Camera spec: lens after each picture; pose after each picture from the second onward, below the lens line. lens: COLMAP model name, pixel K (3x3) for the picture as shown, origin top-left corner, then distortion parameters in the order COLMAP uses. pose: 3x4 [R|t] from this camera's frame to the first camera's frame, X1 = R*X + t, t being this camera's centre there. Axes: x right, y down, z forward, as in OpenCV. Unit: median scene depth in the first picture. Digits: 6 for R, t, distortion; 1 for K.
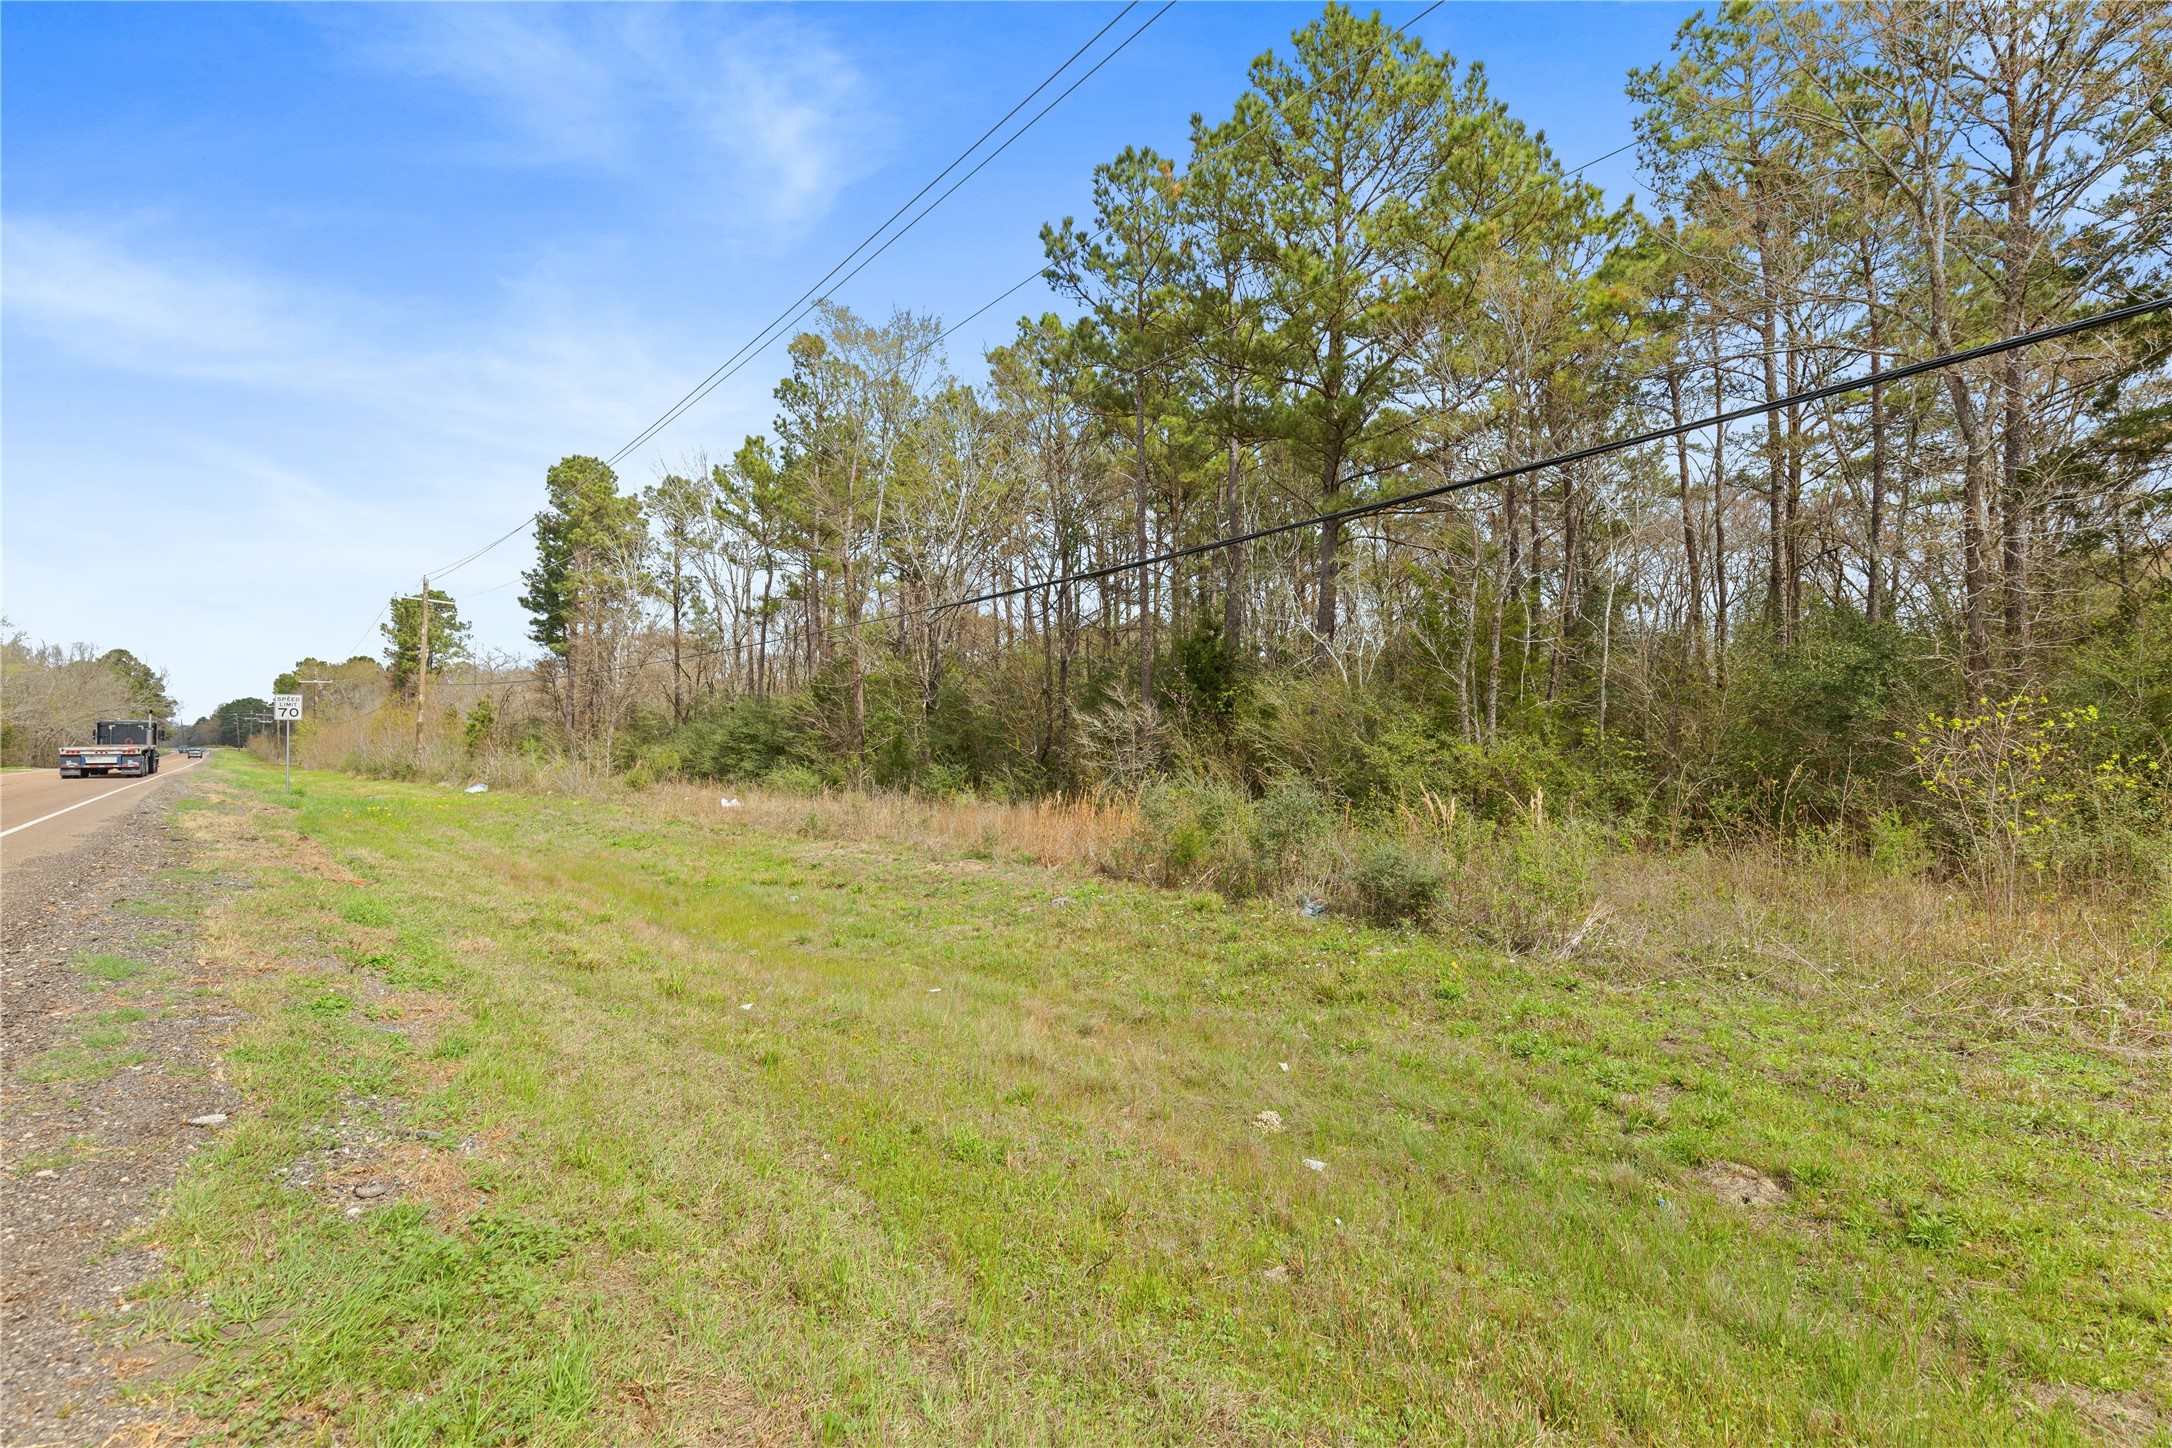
lens RADIAL K [[981.8, 0, 1086.0], [0, 981.8, 724.0], [0, 0, 1]] dist [0.003481, 0.000884]
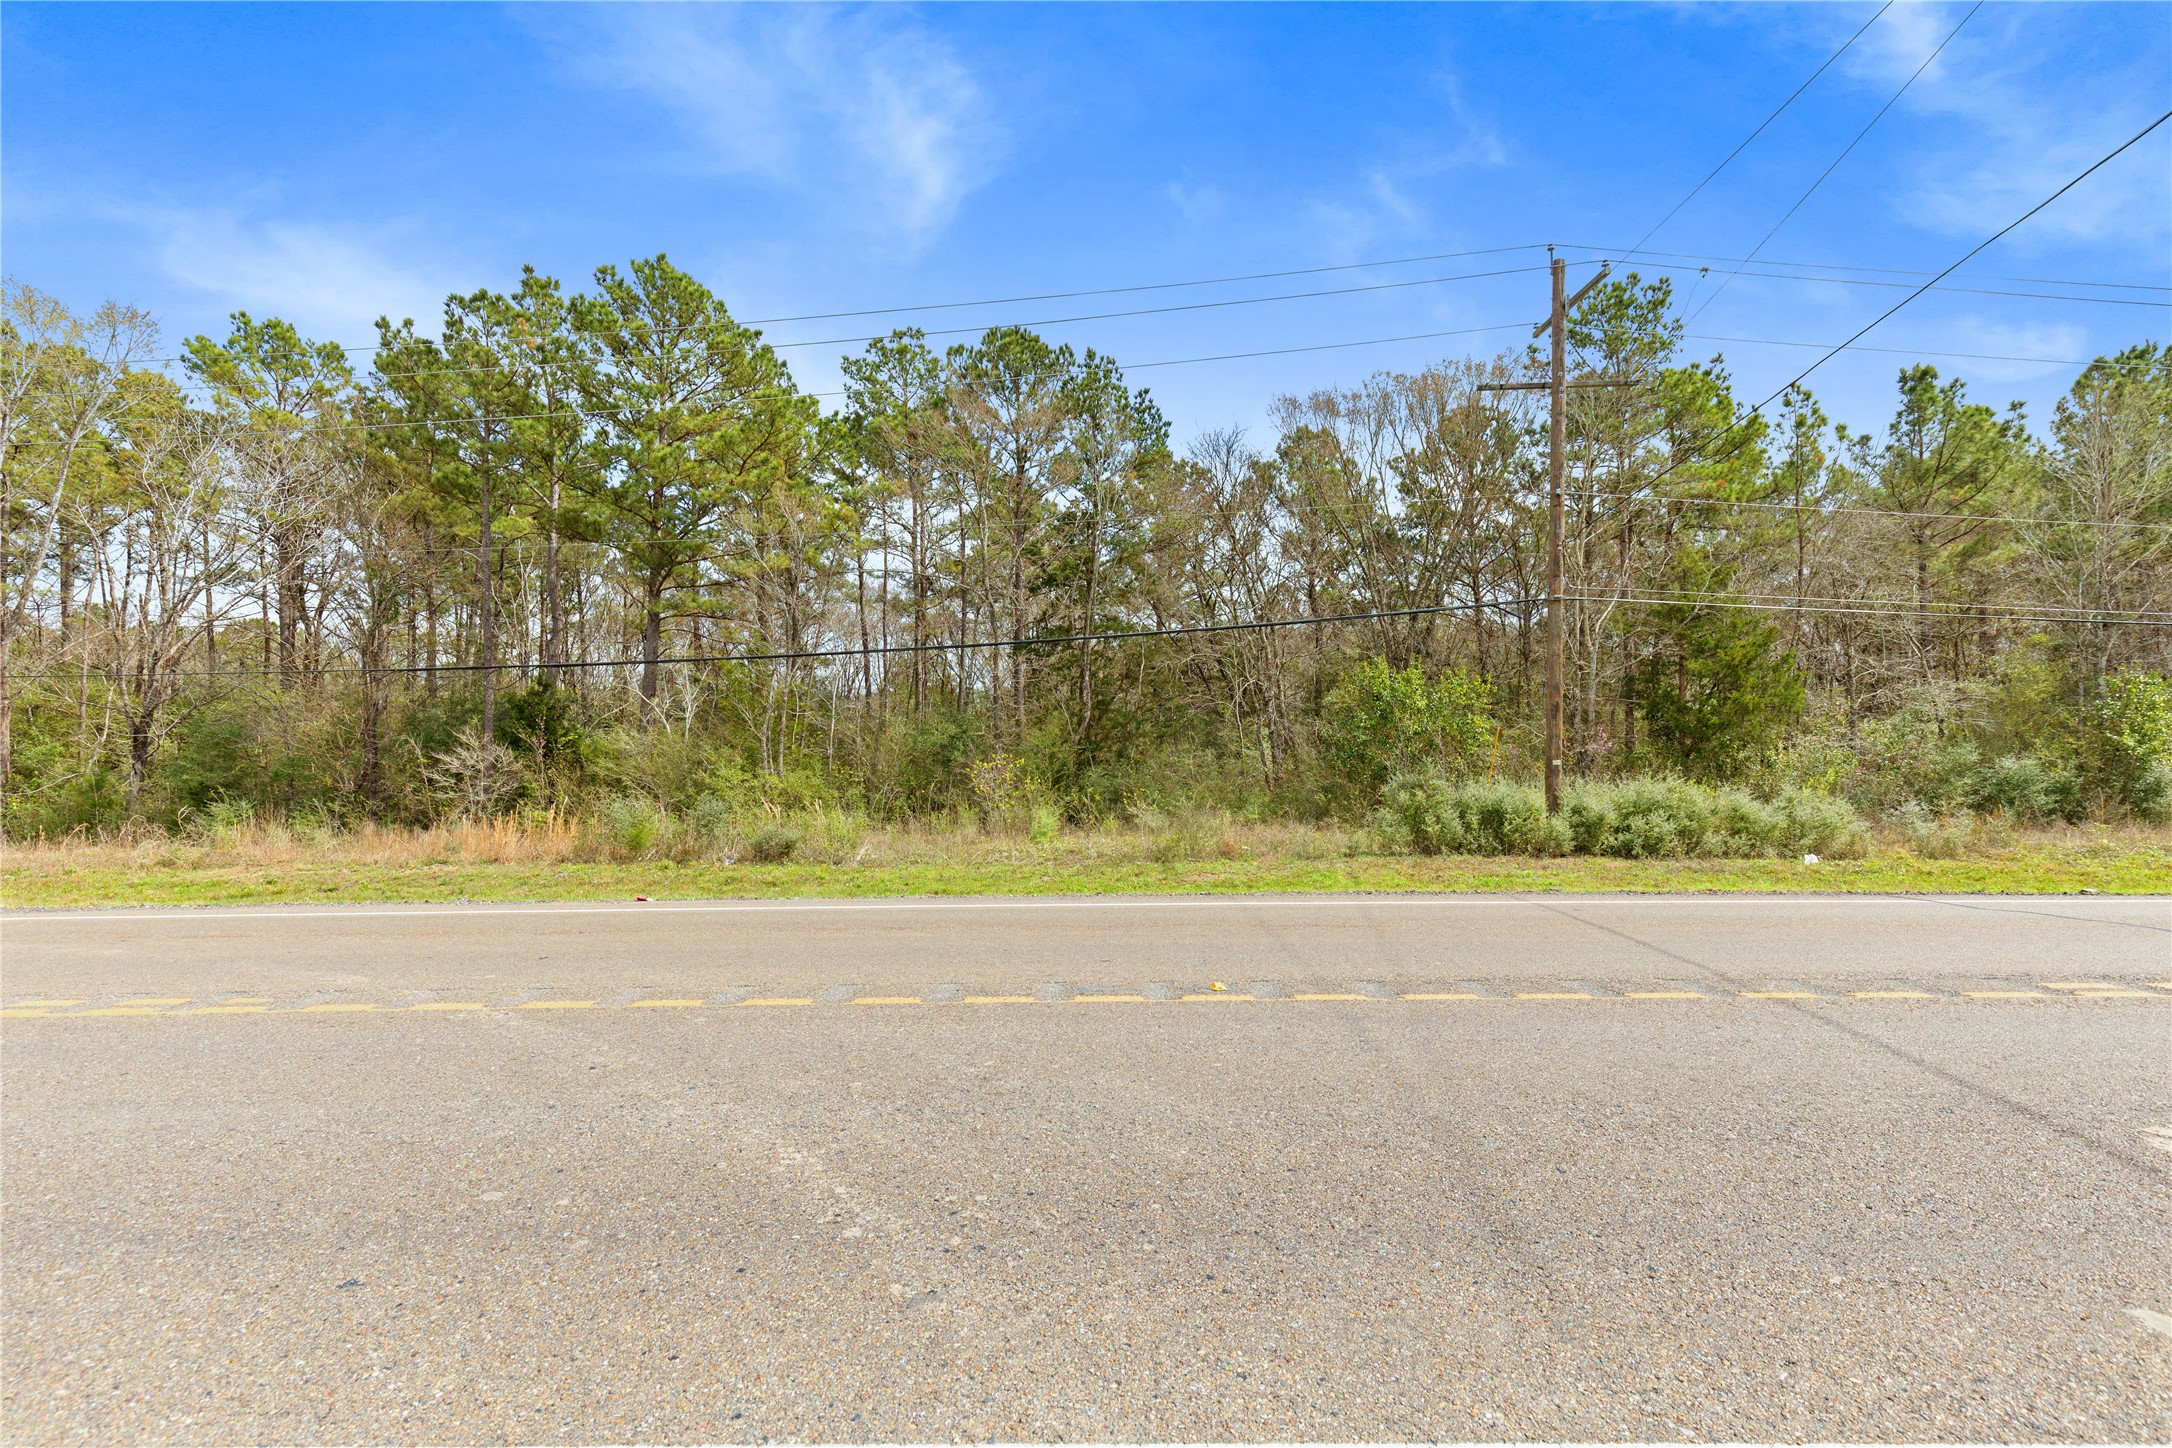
lens RADIAL K [[981.8, 0, 1086.0], [0, 981.8, 724.0], [0, 0, 1]] dist [0.003481, 0.000884]
pose [[0.697972, 0.025757, 0.715662, -0.317707], [-0.003069, 0.999451, -0.032979, -0.010502], [-0.716119, 0.020822, 0.697668, -0.406601]]
